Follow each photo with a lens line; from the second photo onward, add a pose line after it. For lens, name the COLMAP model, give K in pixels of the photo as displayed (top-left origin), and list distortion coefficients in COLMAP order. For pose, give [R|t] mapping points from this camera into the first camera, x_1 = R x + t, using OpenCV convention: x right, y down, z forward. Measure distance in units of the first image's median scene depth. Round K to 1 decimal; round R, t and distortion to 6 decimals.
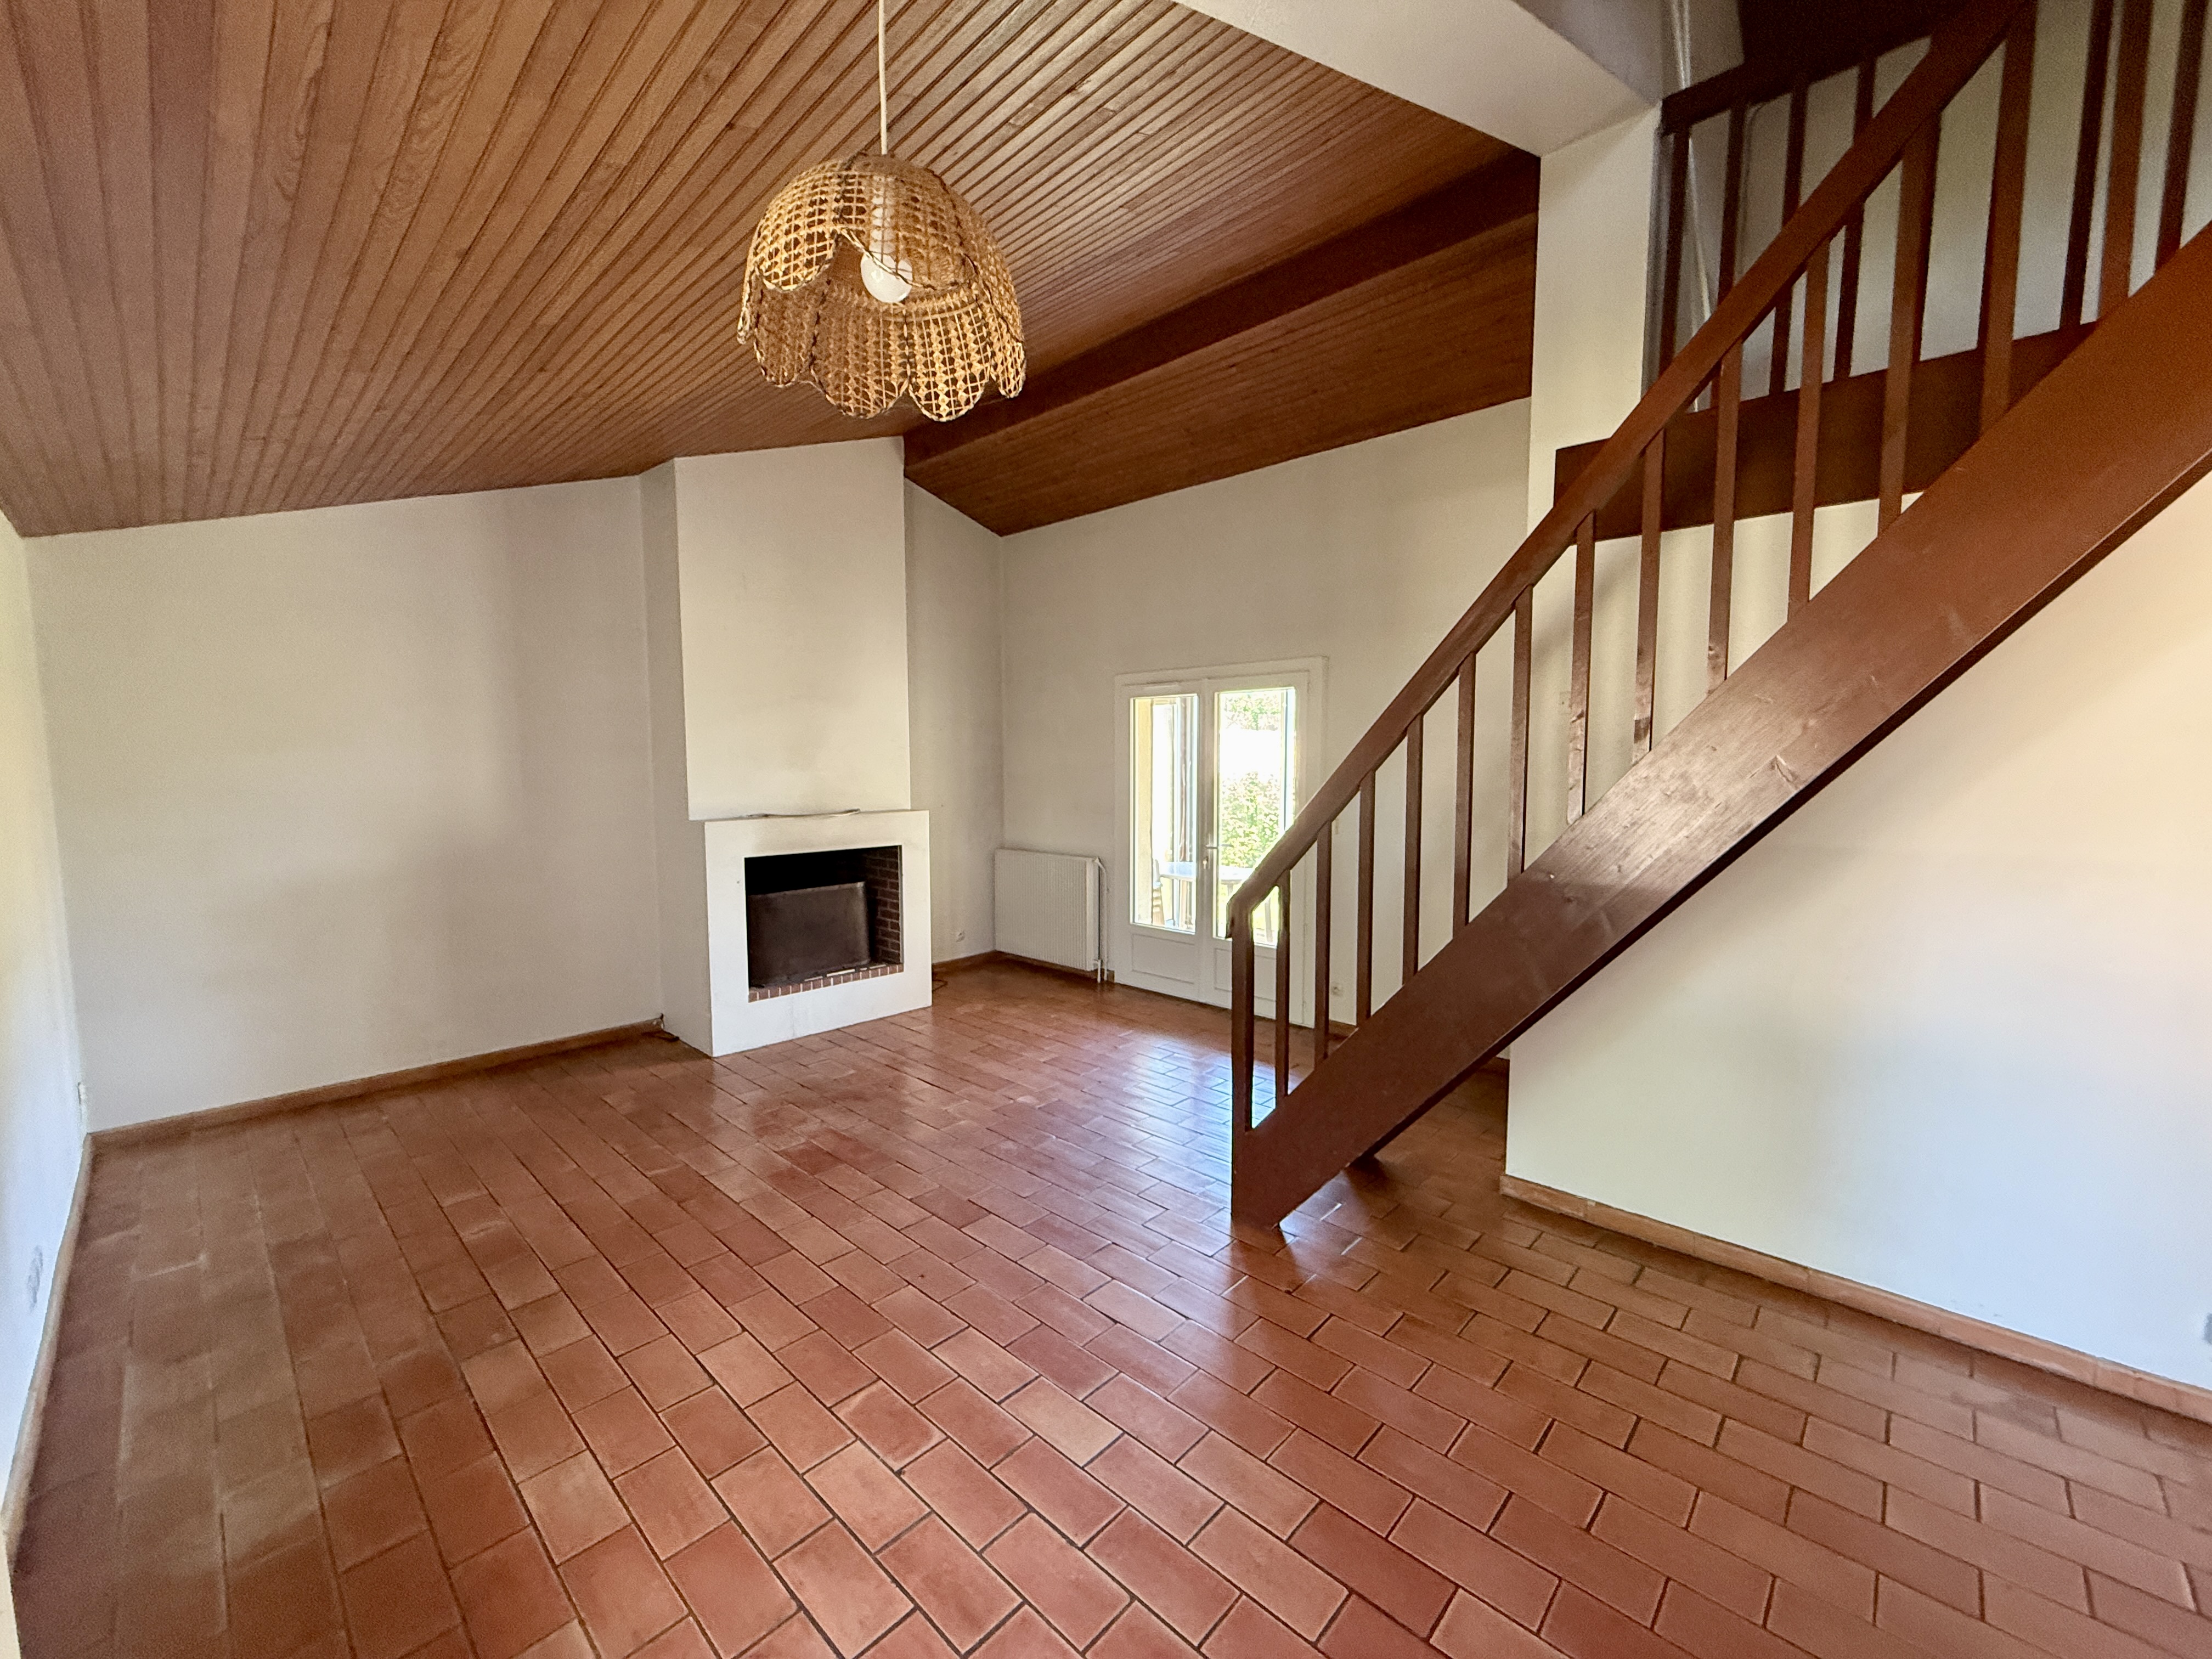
lens RADIAL K [[883.7, 0, 1102.8], [0, 883.7, 832.6], [0, 0, 1]] dist [0.002107, 0.000326]
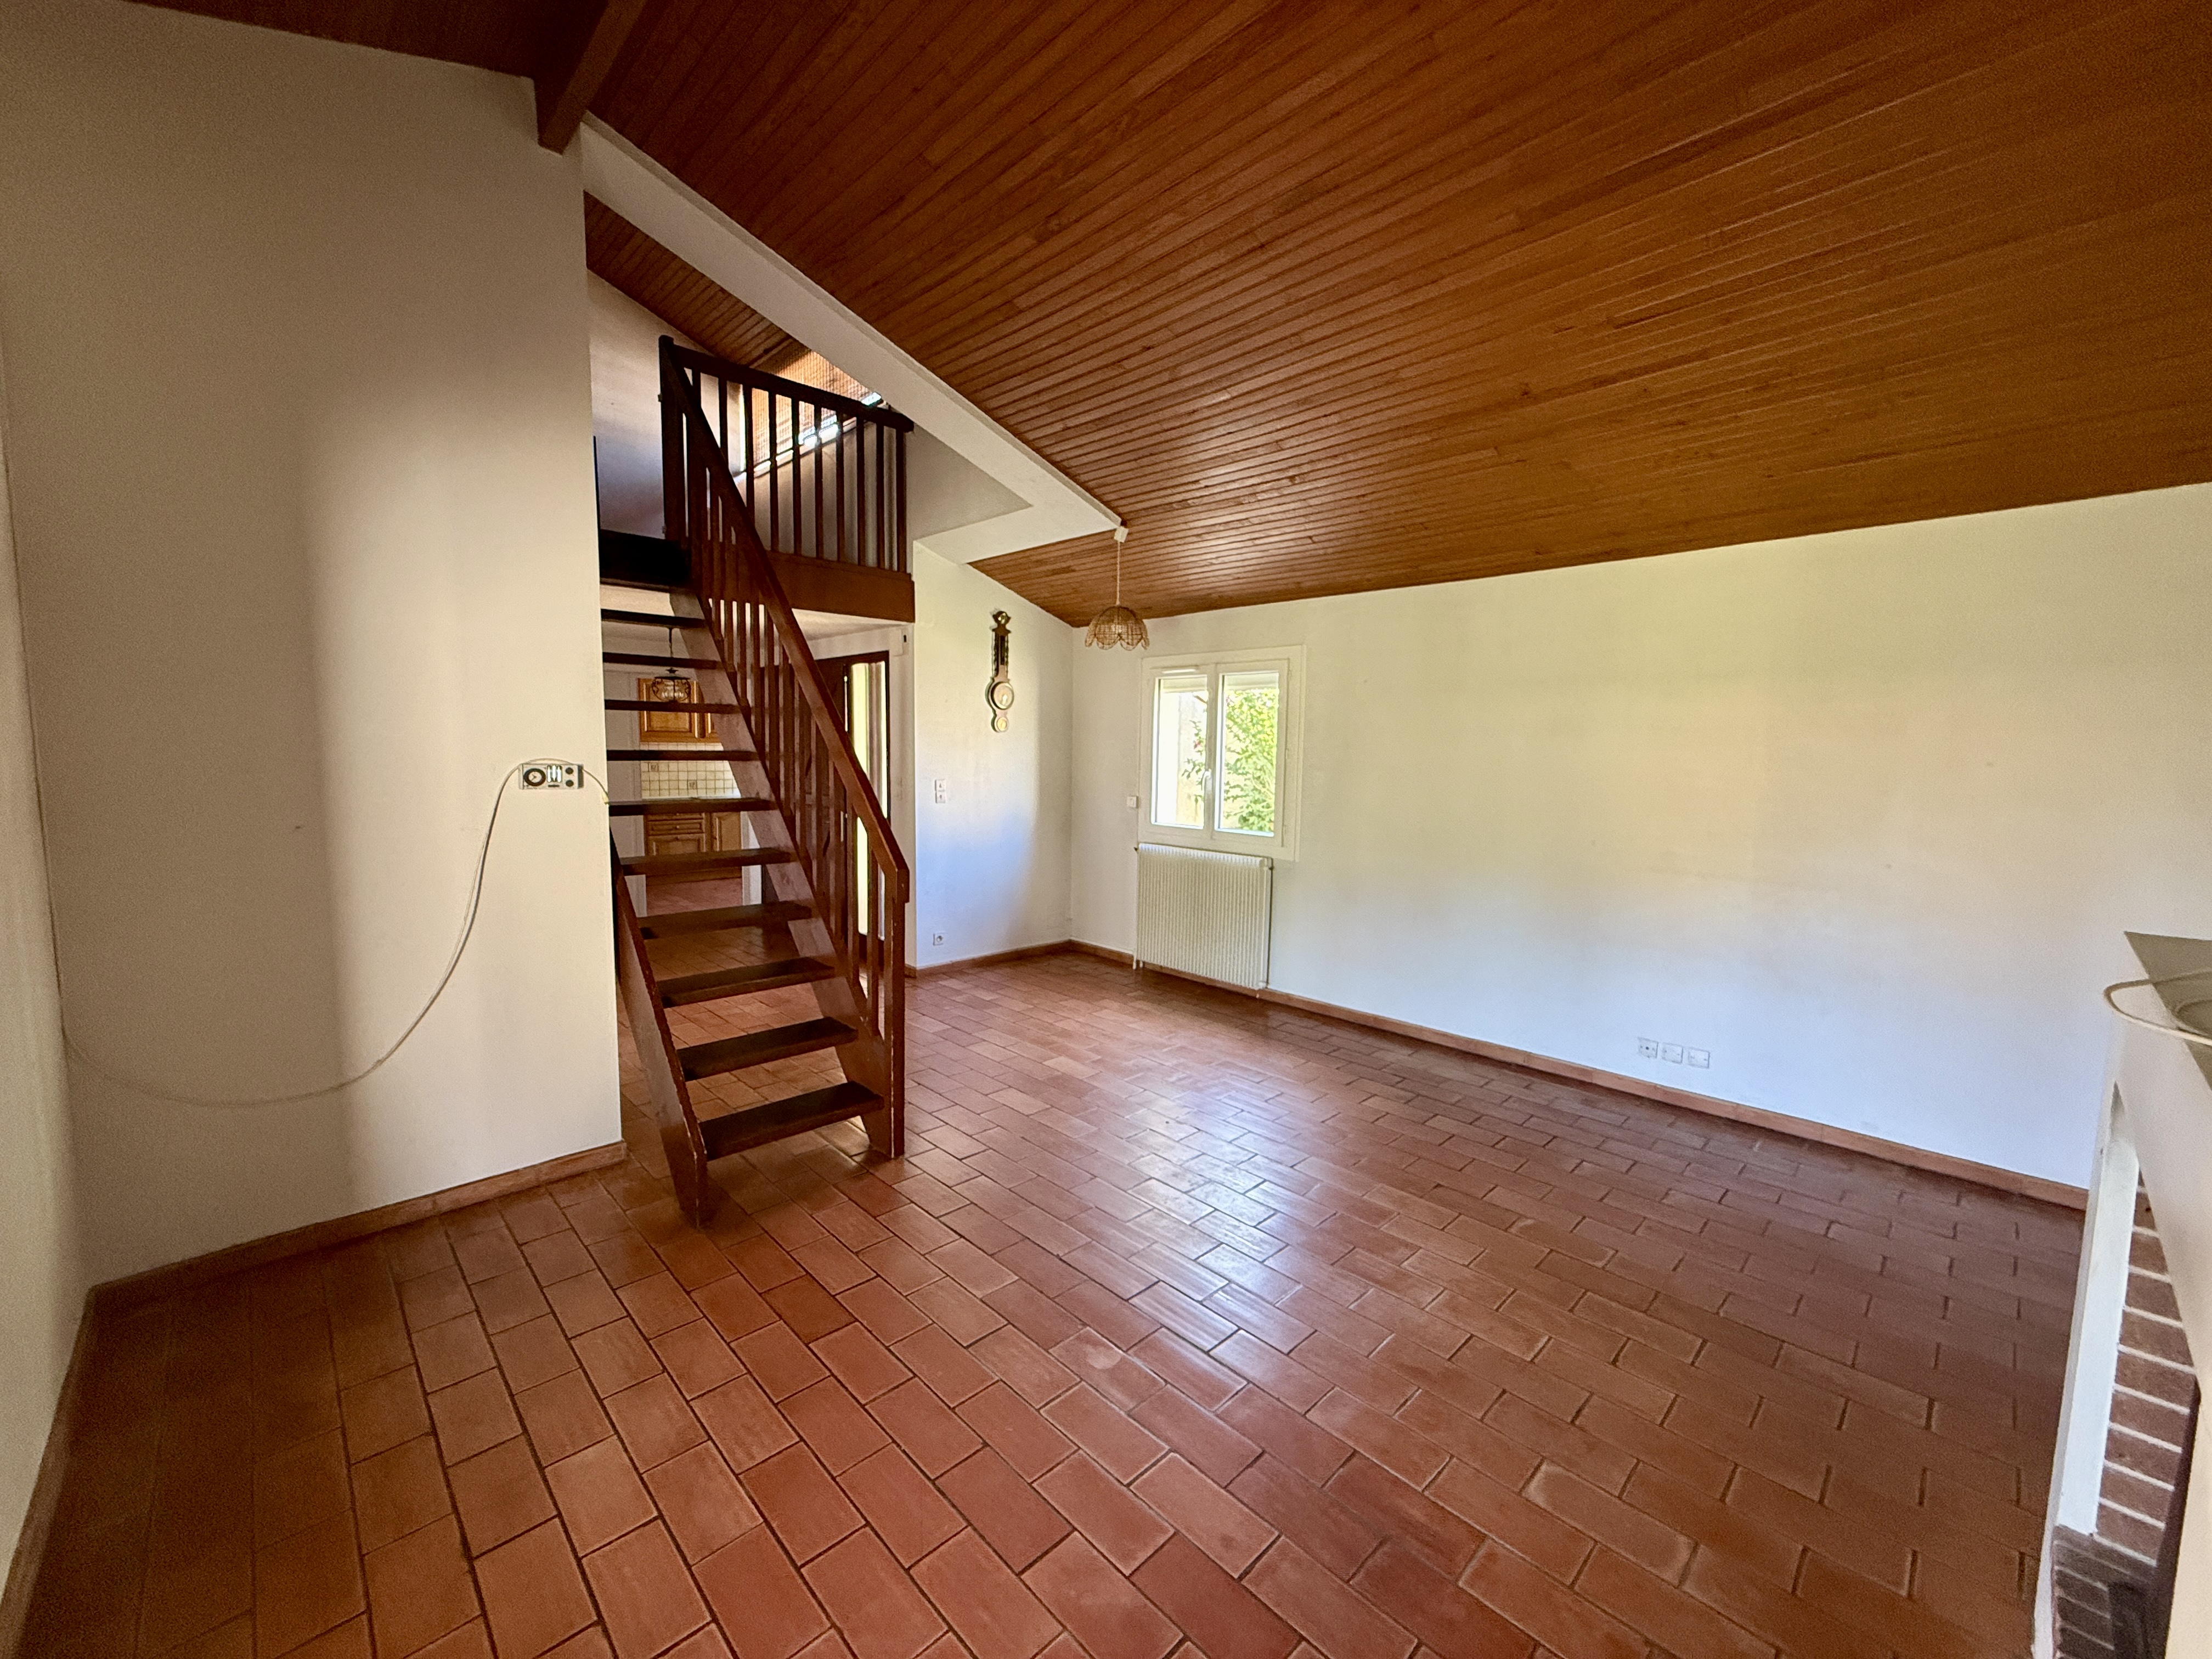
lens RADIAL K [[883.7, 0, 1102.8], [0, 883.7, 832.6], [0, 0, 1]] dist [0.002107, 0.000326]
pose [[-0.998875, -0.019733, 0.043131, -0.116766], [-0.011714, 0.983814, 0.178811, -0.136014], [-0.045962, 0.178104, -0.982938, 1.723812]]
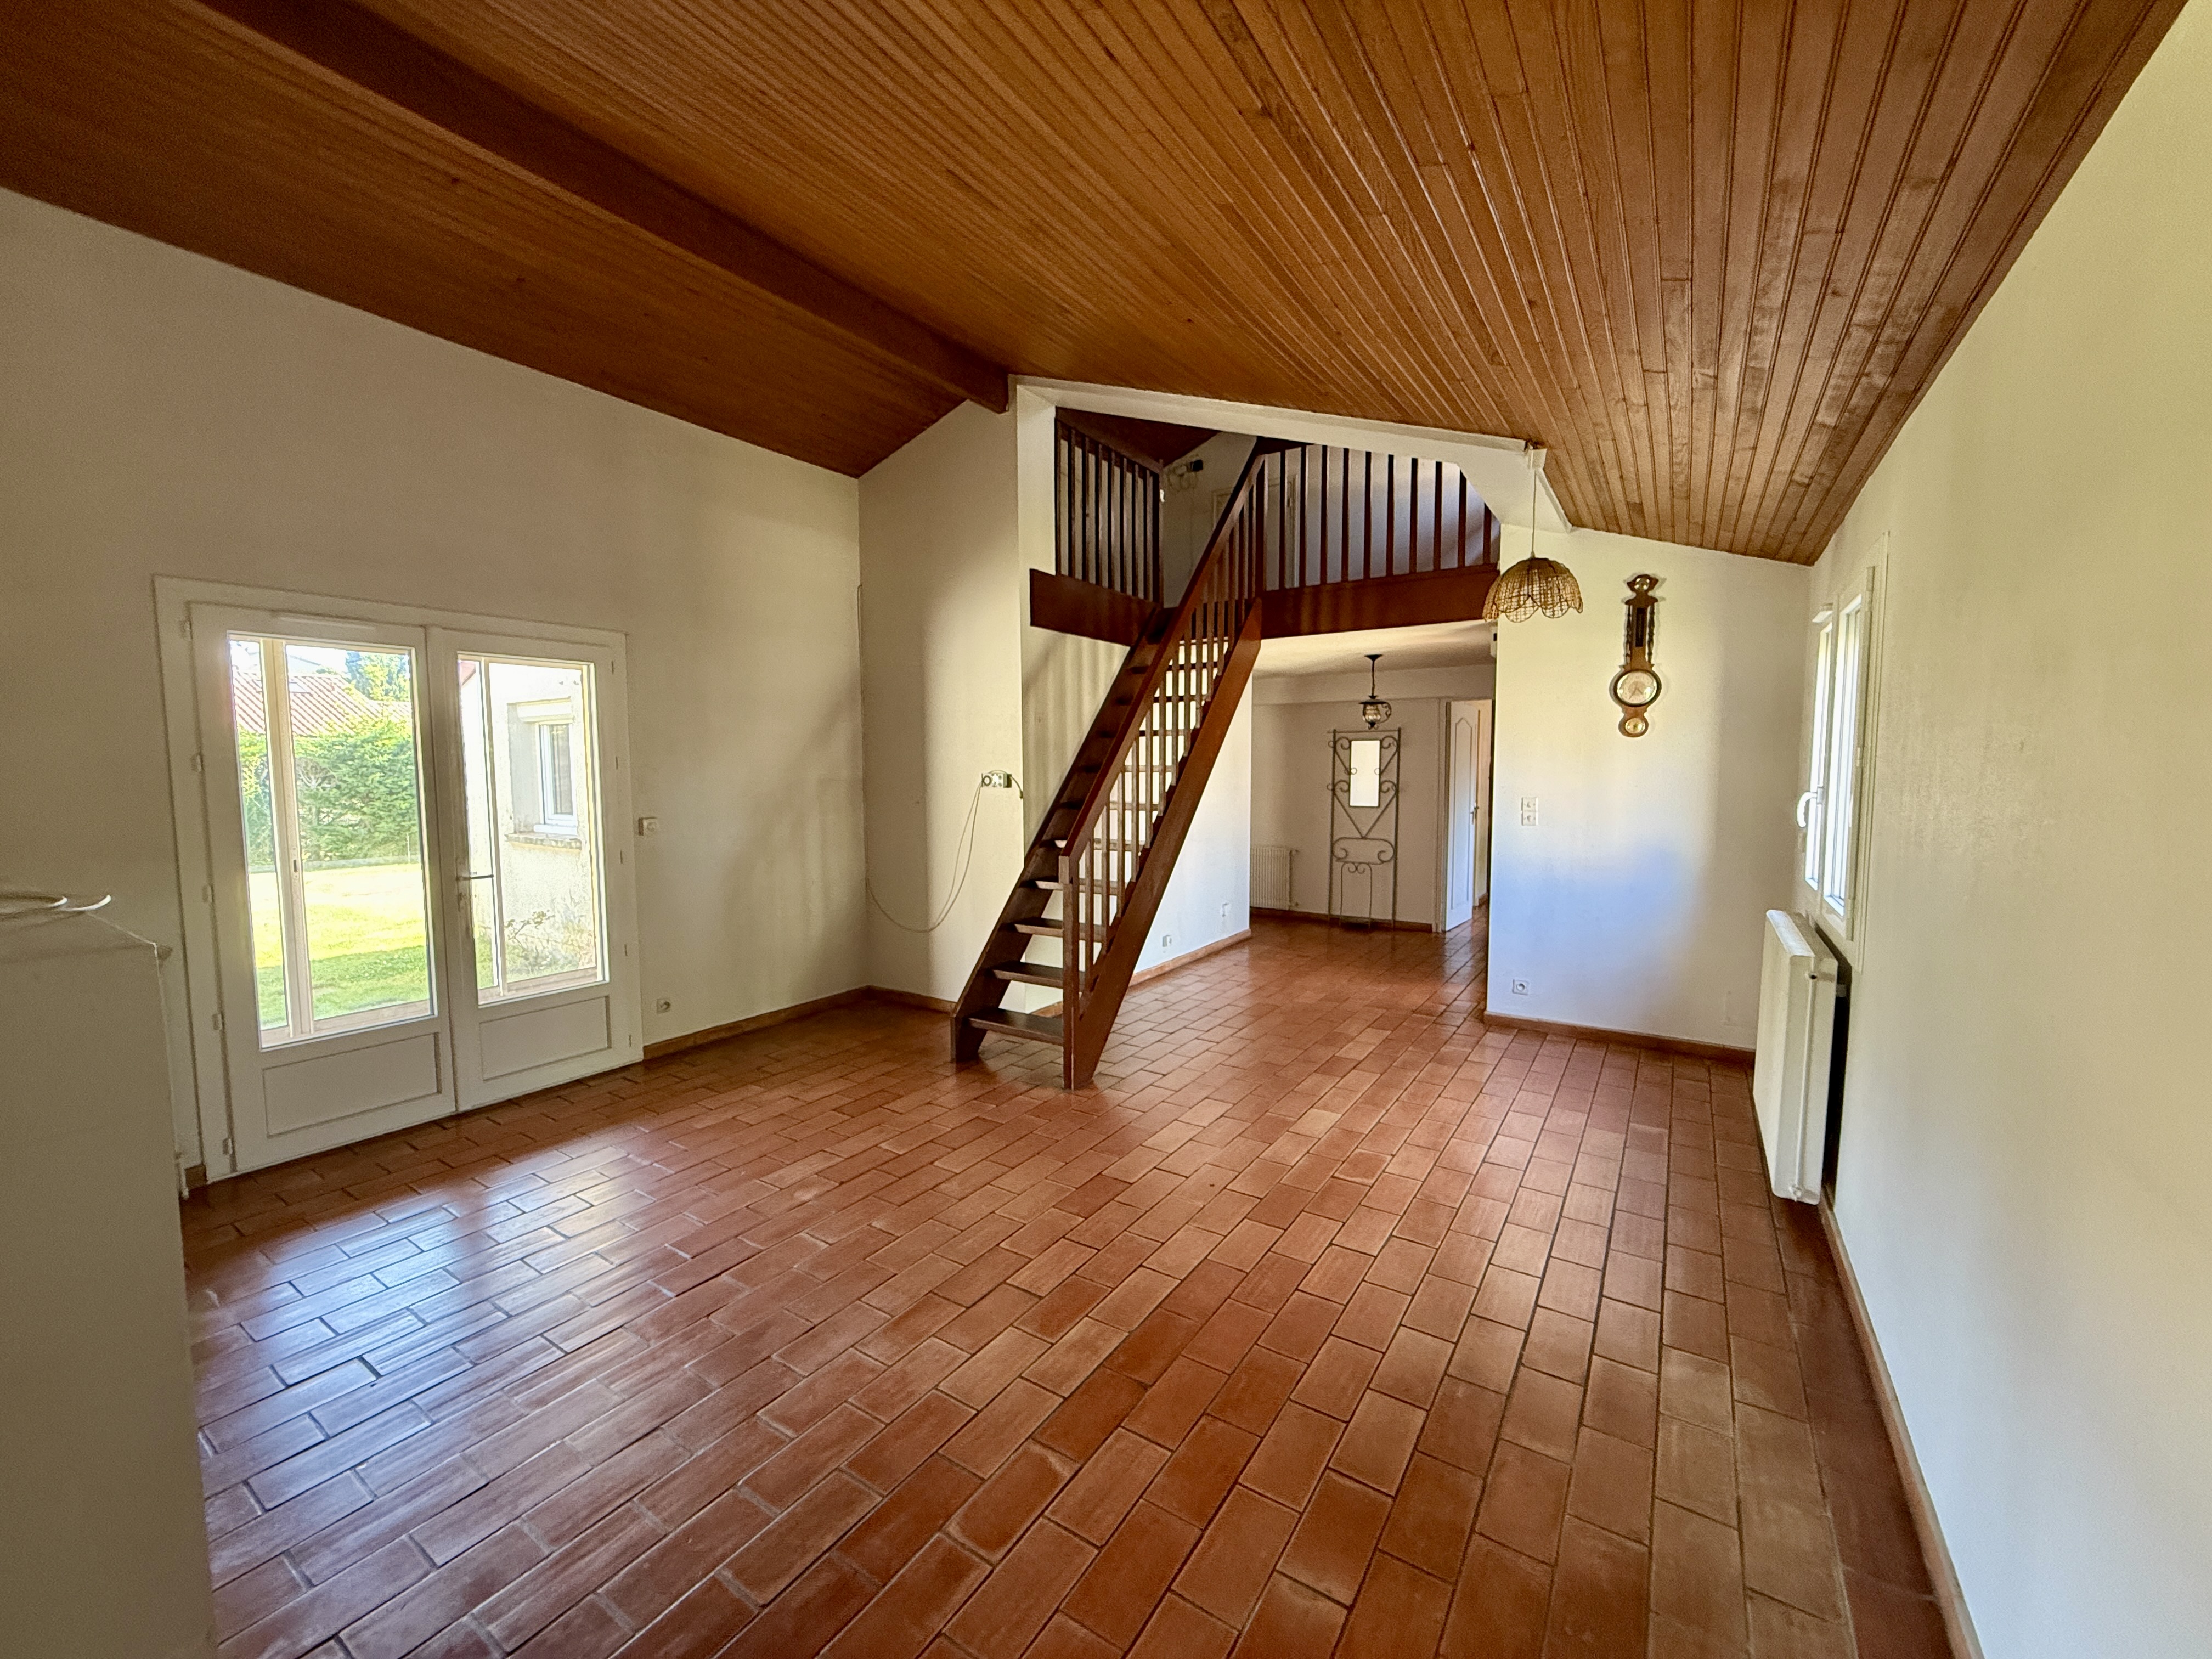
lens RADIAL K [[883.7, 0, 1102.8], [0, 883.7, 832.6], [0, 0, 1]] dist [0.002107, 0.000326]
pose [[-0.171512, -0.070646, 0.982646, -0.987347], [0.086285, 0.992516, 0.086416, -0.056801], [-0.981396, 0.099609, -0.164133, 0.981800]]
